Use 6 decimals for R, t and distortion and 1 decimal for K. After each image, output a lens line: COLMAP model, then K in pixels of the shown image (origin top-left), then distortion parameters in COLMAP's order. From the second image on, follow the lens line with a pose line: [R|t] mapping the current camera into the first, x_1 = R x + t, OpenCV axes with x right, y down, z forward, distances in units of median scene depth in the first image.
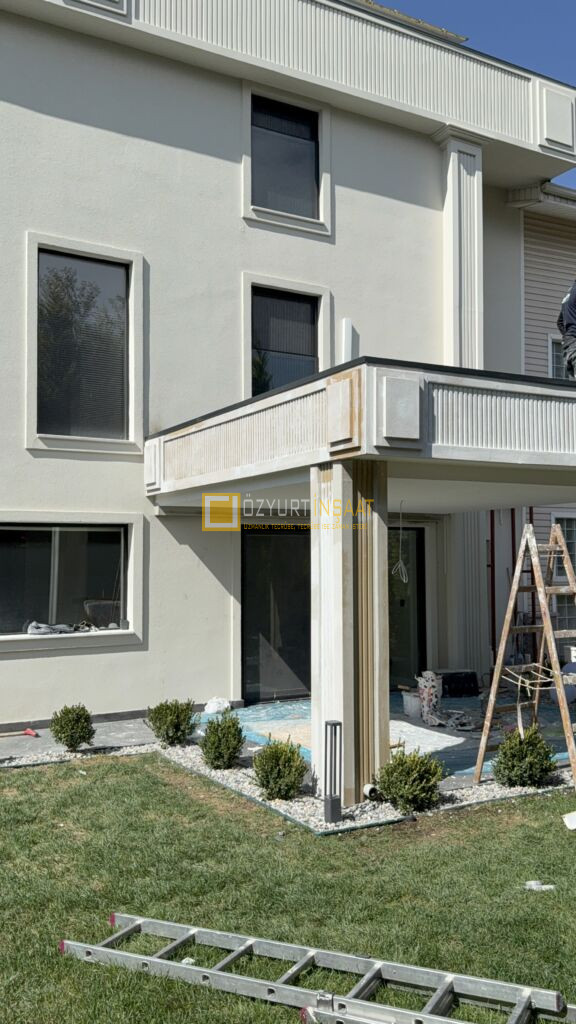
lens RADIAL K [[916.0, 0, 290.0], [0, 916.0, 509.8], [0, 0, 1]] dist [0.051261, -0.093763]
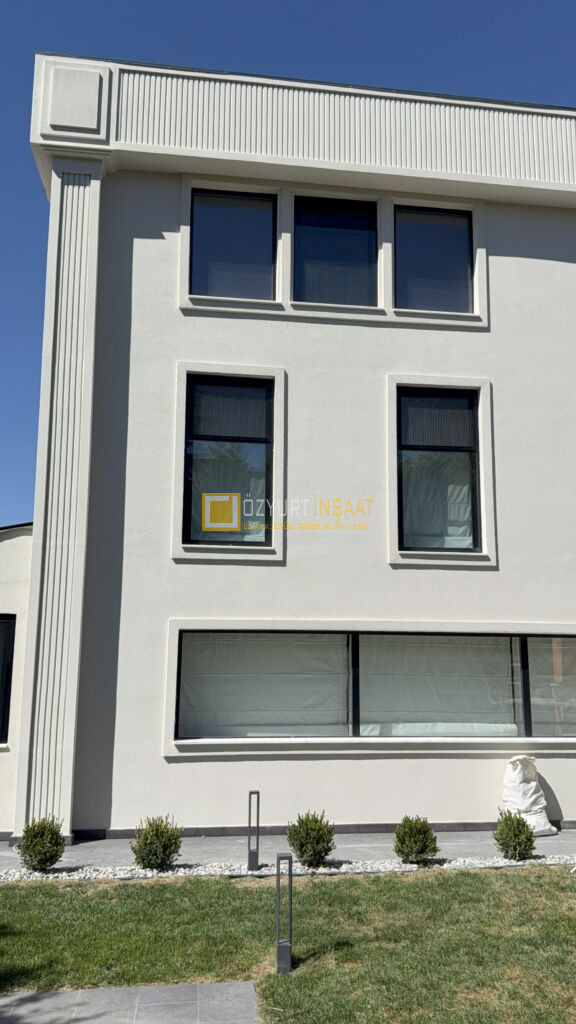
lens RADIAL K [[872.1, 0, 288.4], [0, 872.1, 514.4], [0, 0, 1]] dist [0.011613, -0.008075]
pose [[0.924327, -0.056813, -0.377347, 0.335756], [0.010584, 0.992292, -0.123471, 0.010067], [0.381453, 0.110134, 0.917804, 0.197863]]
